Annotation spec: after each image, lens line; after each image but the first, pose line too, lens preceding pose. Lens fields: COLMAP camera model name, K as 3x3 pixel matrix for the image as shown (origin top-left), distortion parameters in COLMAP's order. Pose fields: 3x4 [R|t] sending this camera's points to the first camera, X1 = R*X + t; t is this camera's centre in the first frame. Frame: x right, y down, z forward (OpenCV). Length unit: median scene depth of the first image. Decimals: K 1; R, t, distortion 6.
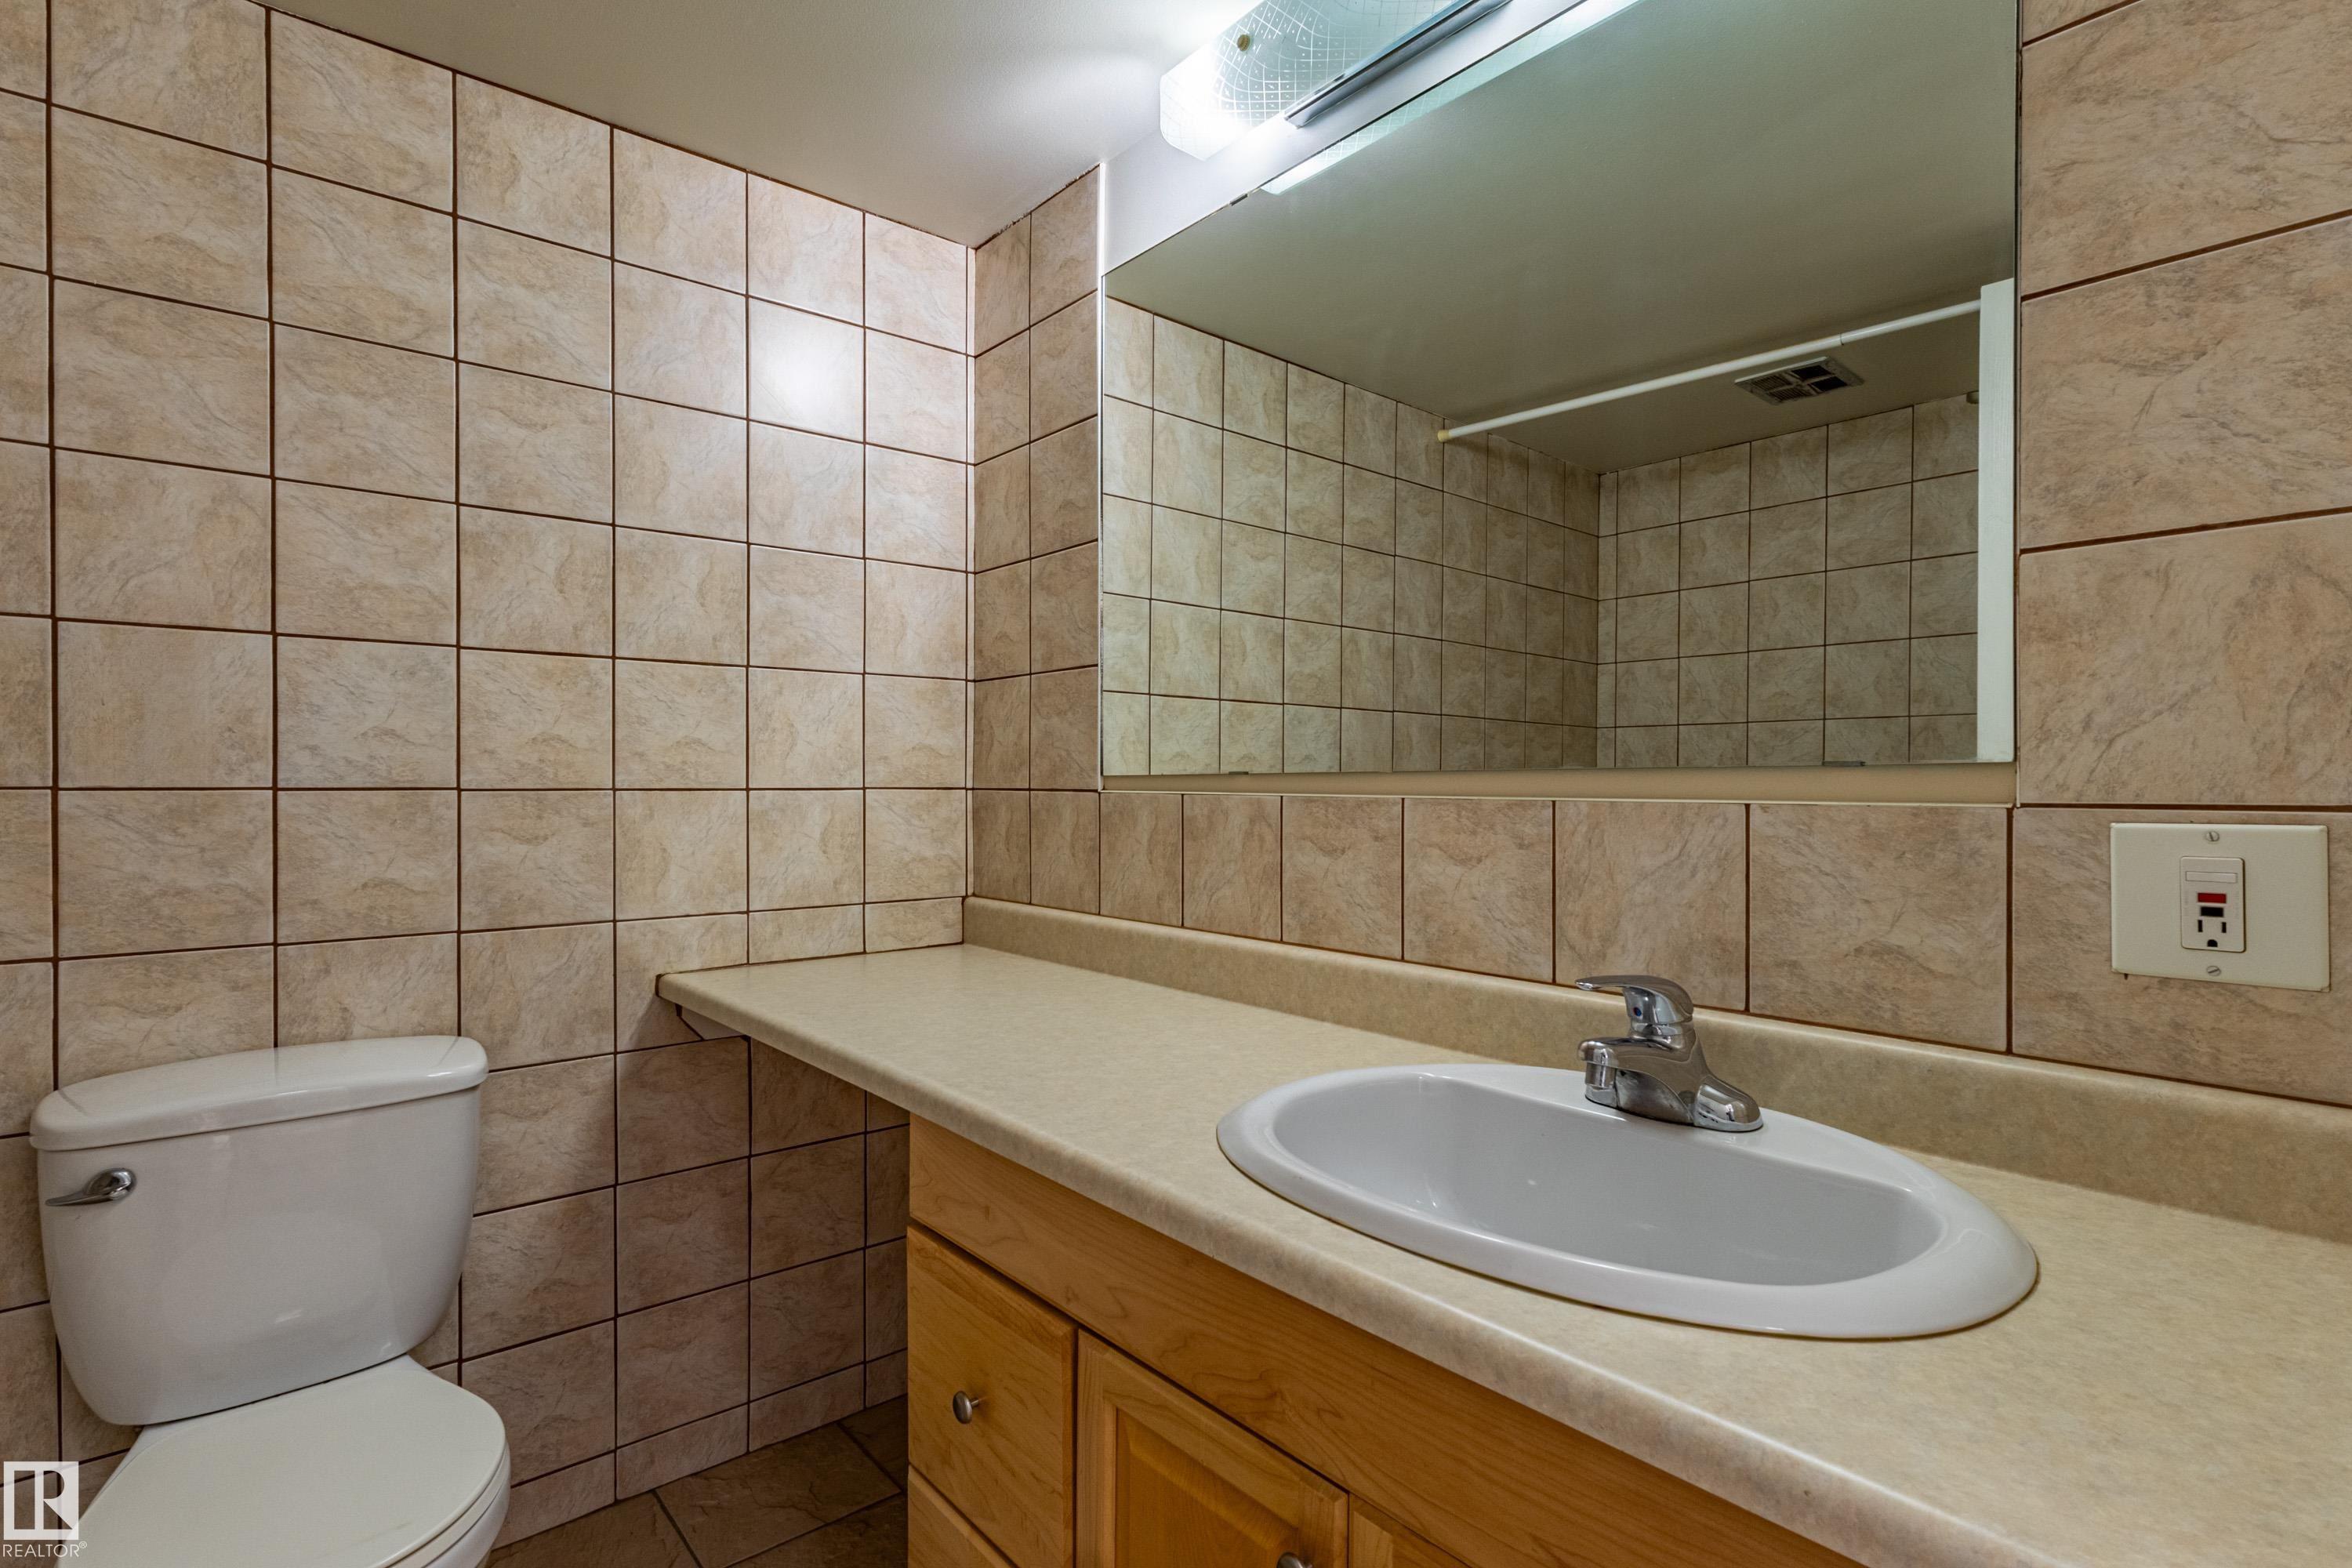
lens RADIAL K [[1092.6, 0, 1192.1], [0, 1092.6, 783.1], [0, 0, 1]] dist [0.008376, -0.000496]
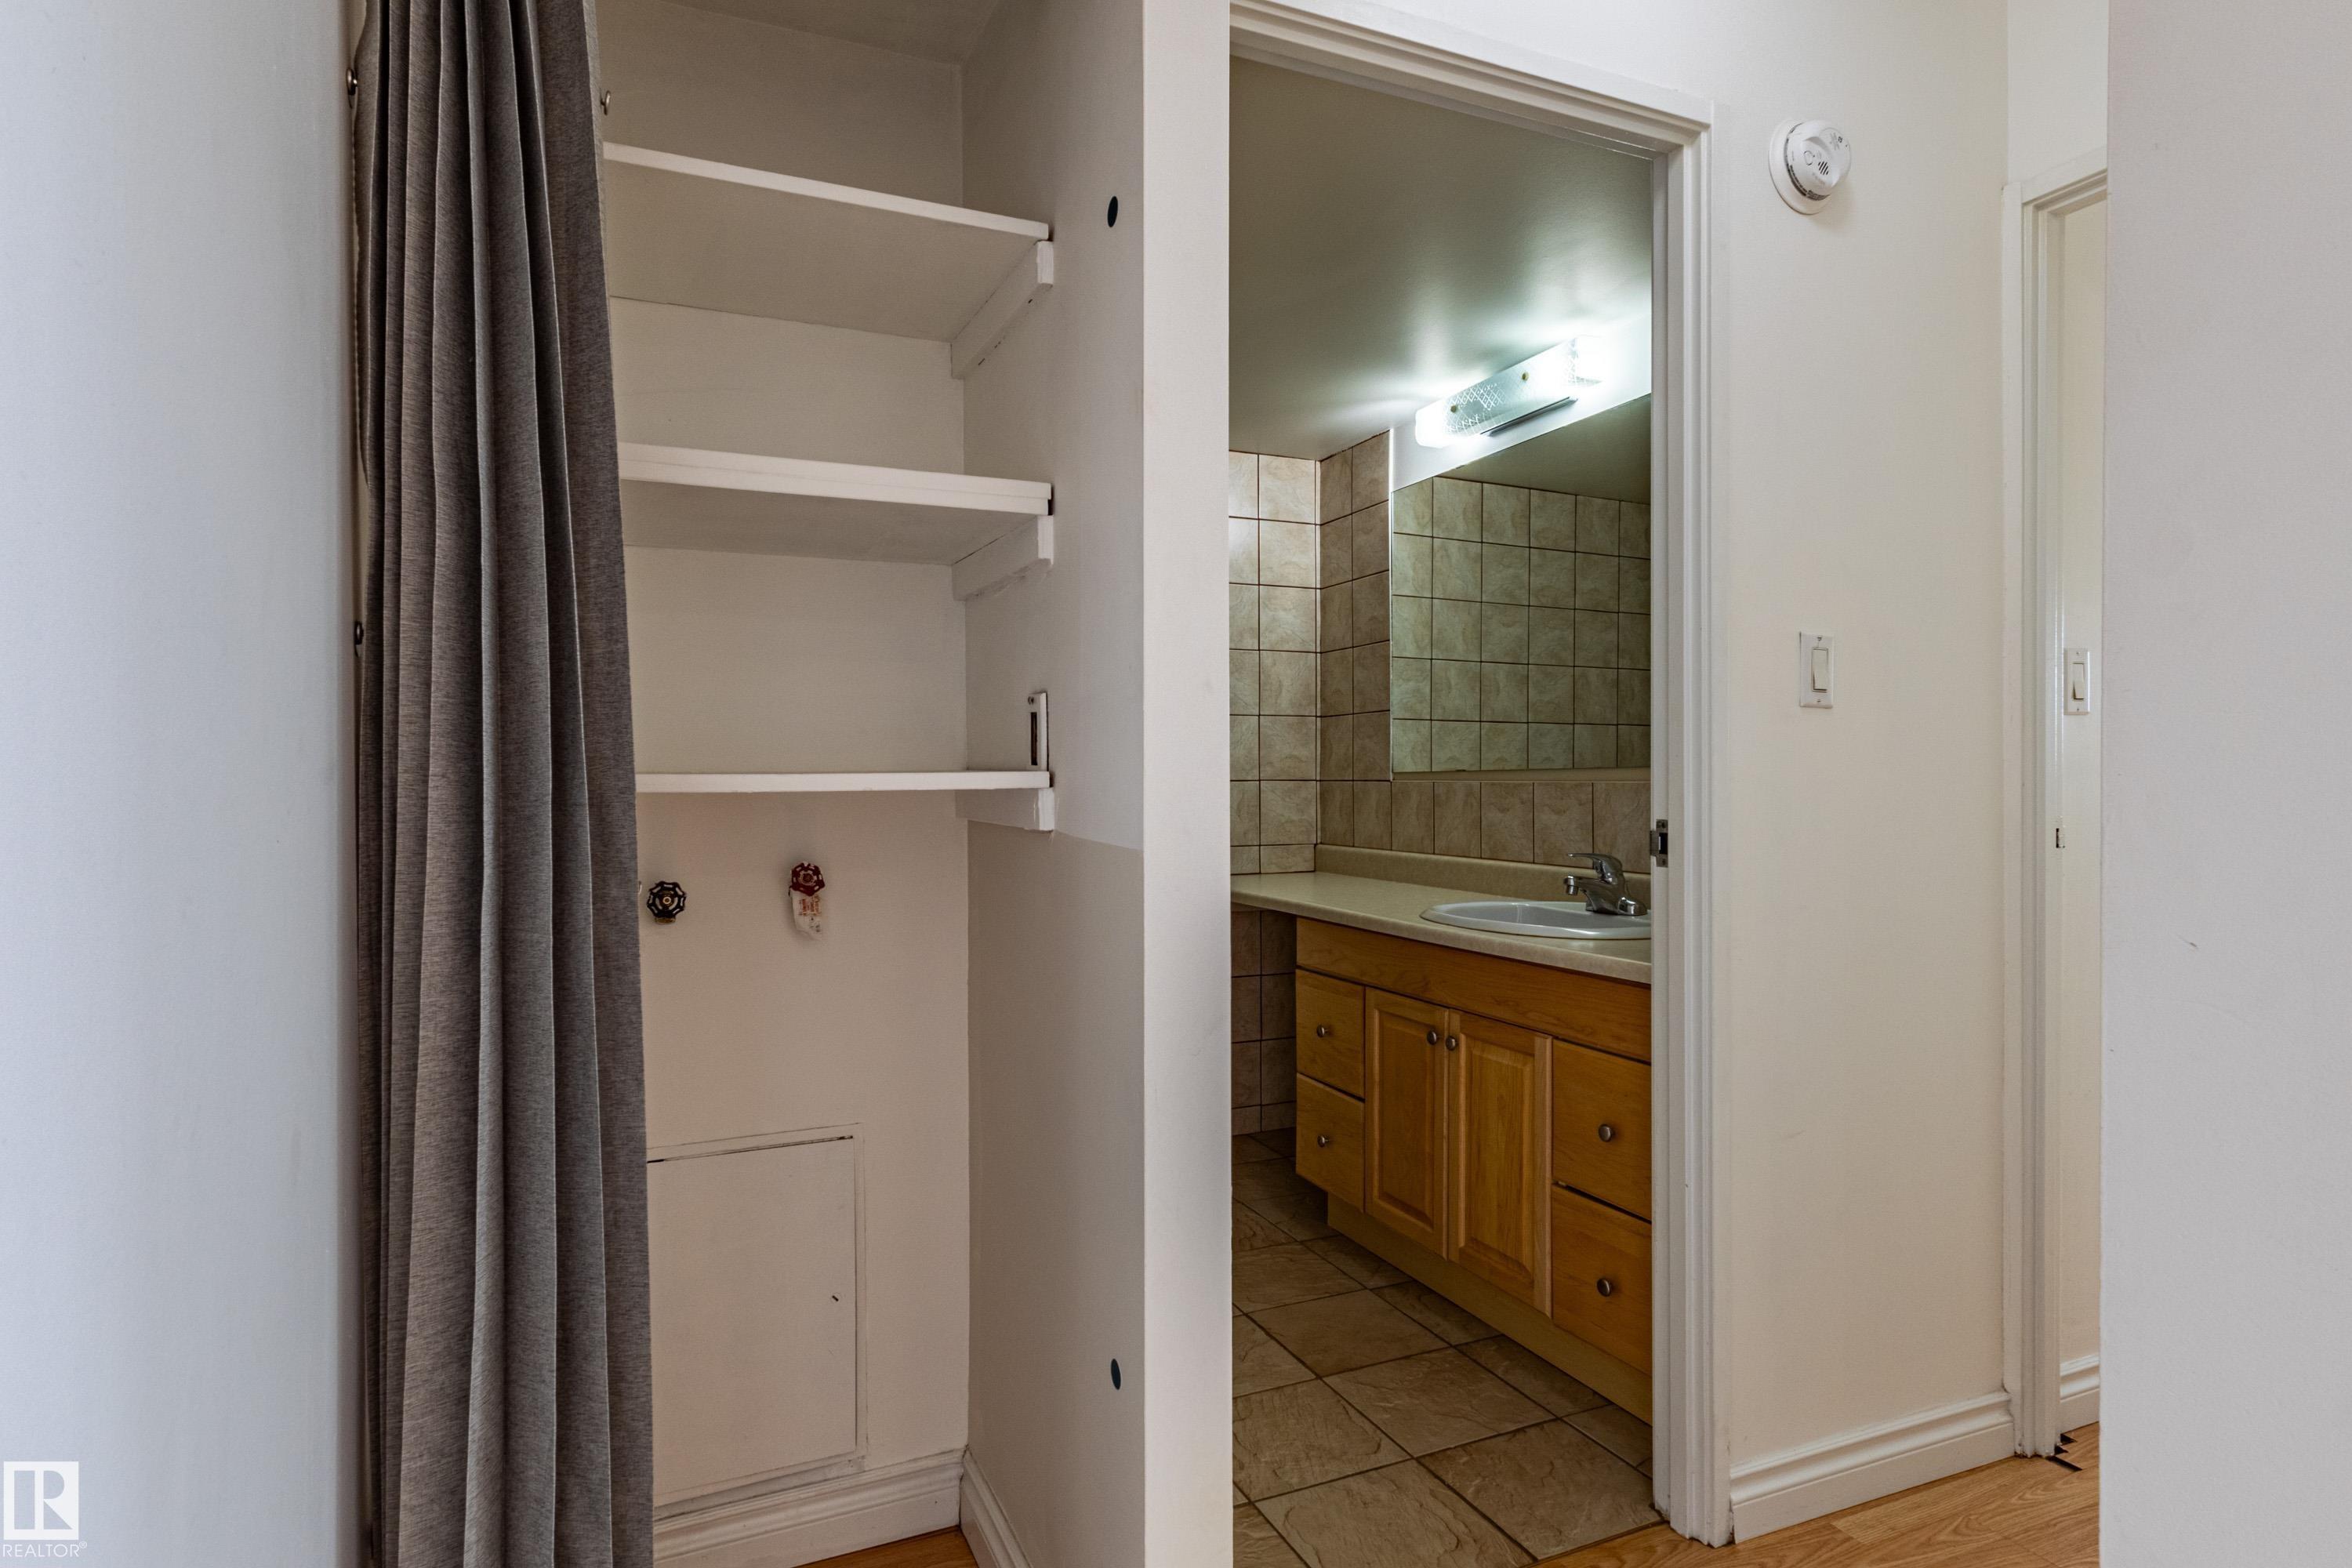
lens RADIAL K [[1254.8, 0, 1182.2], [0, 1254.8, 780.7], [0, 0, 1]] dist [0.002652, 0.001727]
pose [[0.955585, -0.004165, -0.294686, 0.173444], [0.004009, 0.999991, -0.001132, 0.007143], [0.294688, -0.000100, 0.955594, -0.950383]]
